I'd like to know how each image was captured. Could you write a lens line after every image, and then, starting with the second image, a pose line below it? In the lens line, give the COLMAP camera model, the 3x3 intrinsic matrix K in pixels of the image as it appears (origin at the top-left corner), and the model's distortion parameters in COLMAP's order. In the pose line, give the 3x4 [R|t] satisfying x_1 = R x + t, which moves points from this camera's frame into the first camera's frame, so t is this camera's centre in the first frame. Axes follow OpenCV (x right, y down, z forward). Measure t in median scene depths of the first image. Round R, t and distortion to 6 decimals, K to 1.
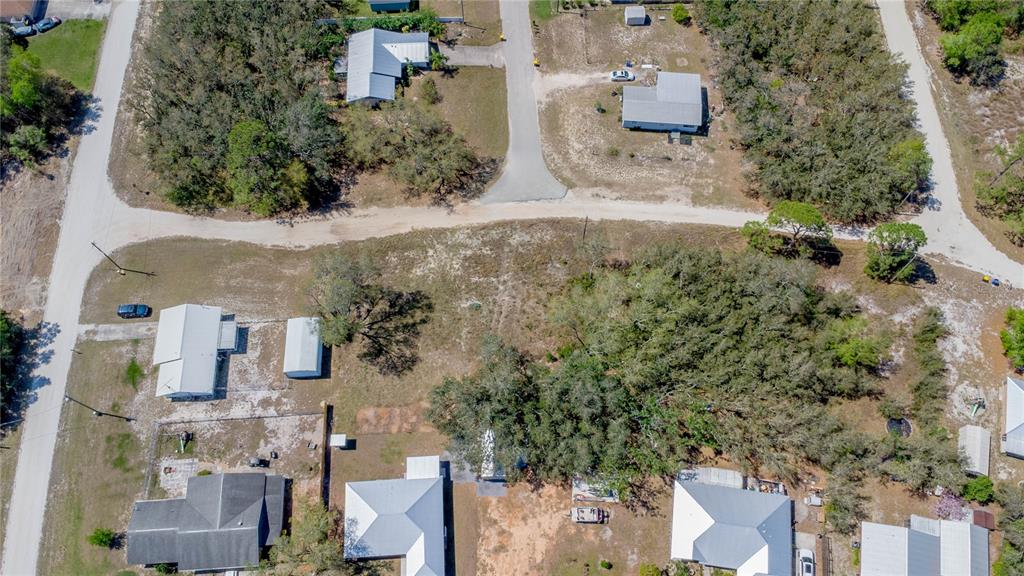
lens RADIAL K [[741.9, 0, 512.4], [0, 741.9, 287.5], [0, 0, 1]] dist [0.043368, -0.053244]
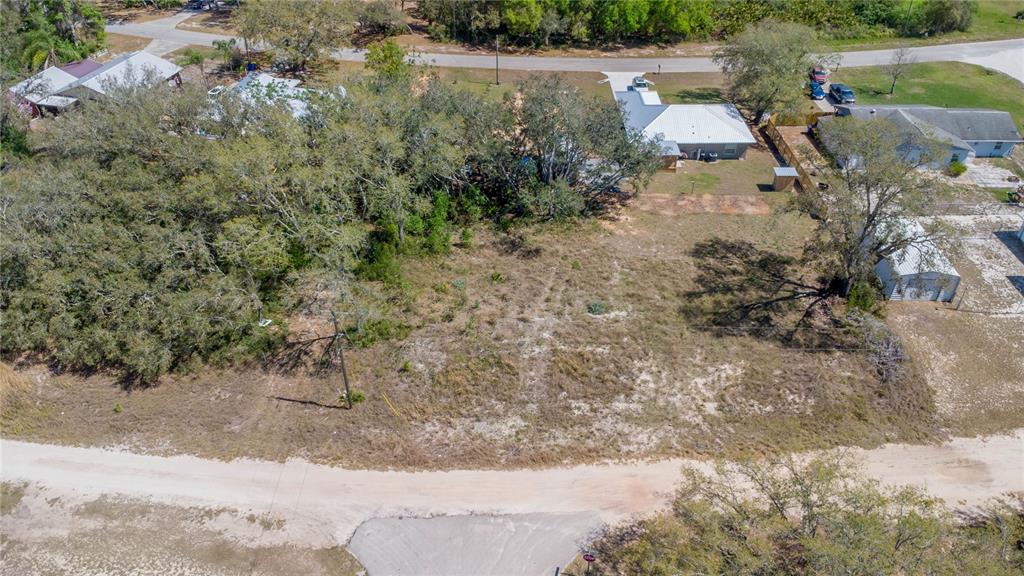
lens RADIAL K [[741.9, 0, 511.4], [0, 741.9, 290.0], [0, 0, 1]] dist [0.043368, -0.053244]
pose [[-0.998221, -0.034876, 0.048358, -0.014503], [0.055126, -0.230880, 0.971419, -0.456585], [-0.022715, 0.972357, 0.232391, 0.847724]]
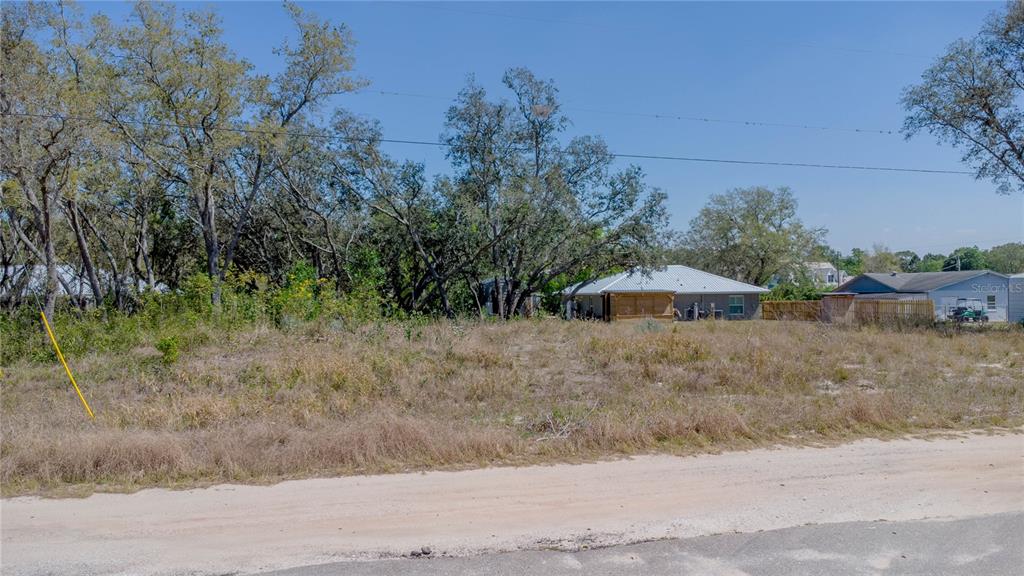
lens RADIAL K [[741.9, 0, 506.5], [0, 741.9, 281.1], [0, 0, 1]] dist [0.043368, -0.053244]
pose [[-0.994233, 0.011535, -0.106618, 0.018480], [-0.092181, 0.416123, 0.904624, -0.179138], [0.054801, 0.909235, -0.412660, 1.048461]]
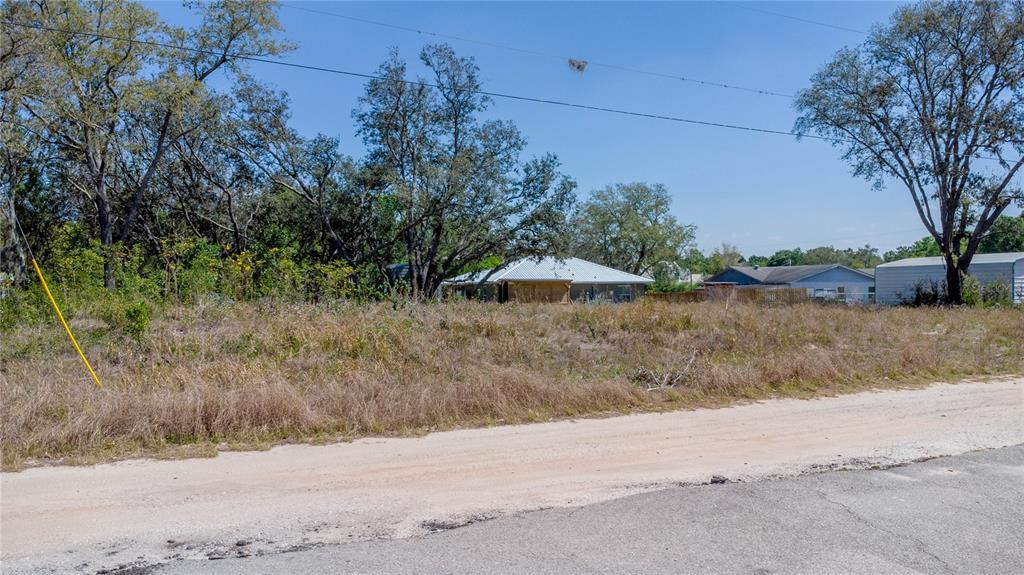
lens RADIAL K [[741.9, 0, 510.2], [0, 741.9, 284.6], [0, 0, 1]] dist [0.043368, -0.053244]
pose [[-0.949798, 0.005864, -0.312808, 0.048354], [-0.283069, 0.409722, 0.867179, -0.165206], [0.133250, 0.912191, -0.387494, 1.049199]]
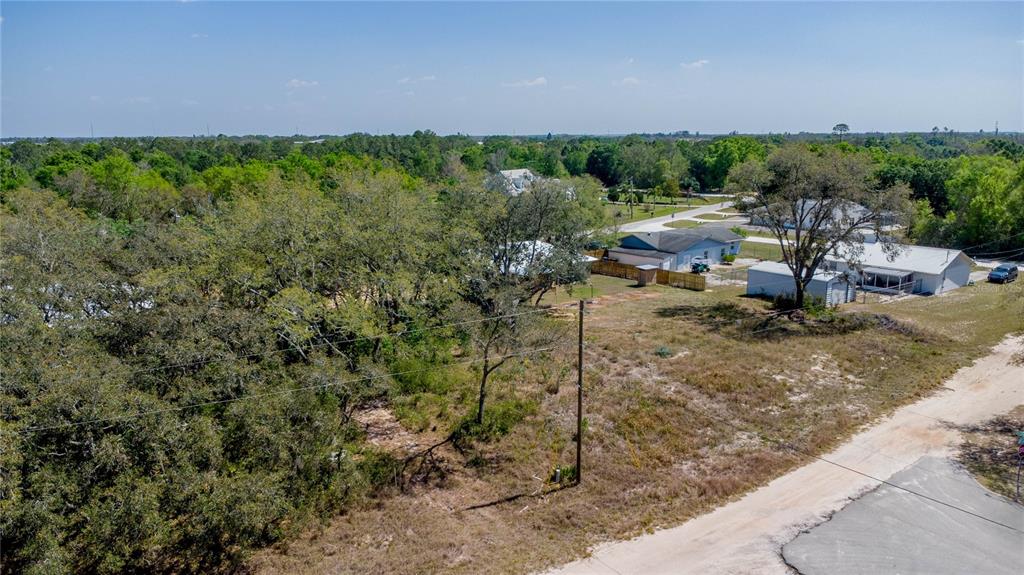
lens RADIAL K [[741.9, 0, 516.1], [0, 741.9, 284.6], [0, 0, 1]] dist [0.043368, -0.053244]
pose [[-0.823617, 0.112193, -0.555939, 0.268256], [-0.518524, 0.248144, 0.818265, -0.303523], [0.229756, 0.962204, -0.146200, 0.978931]]
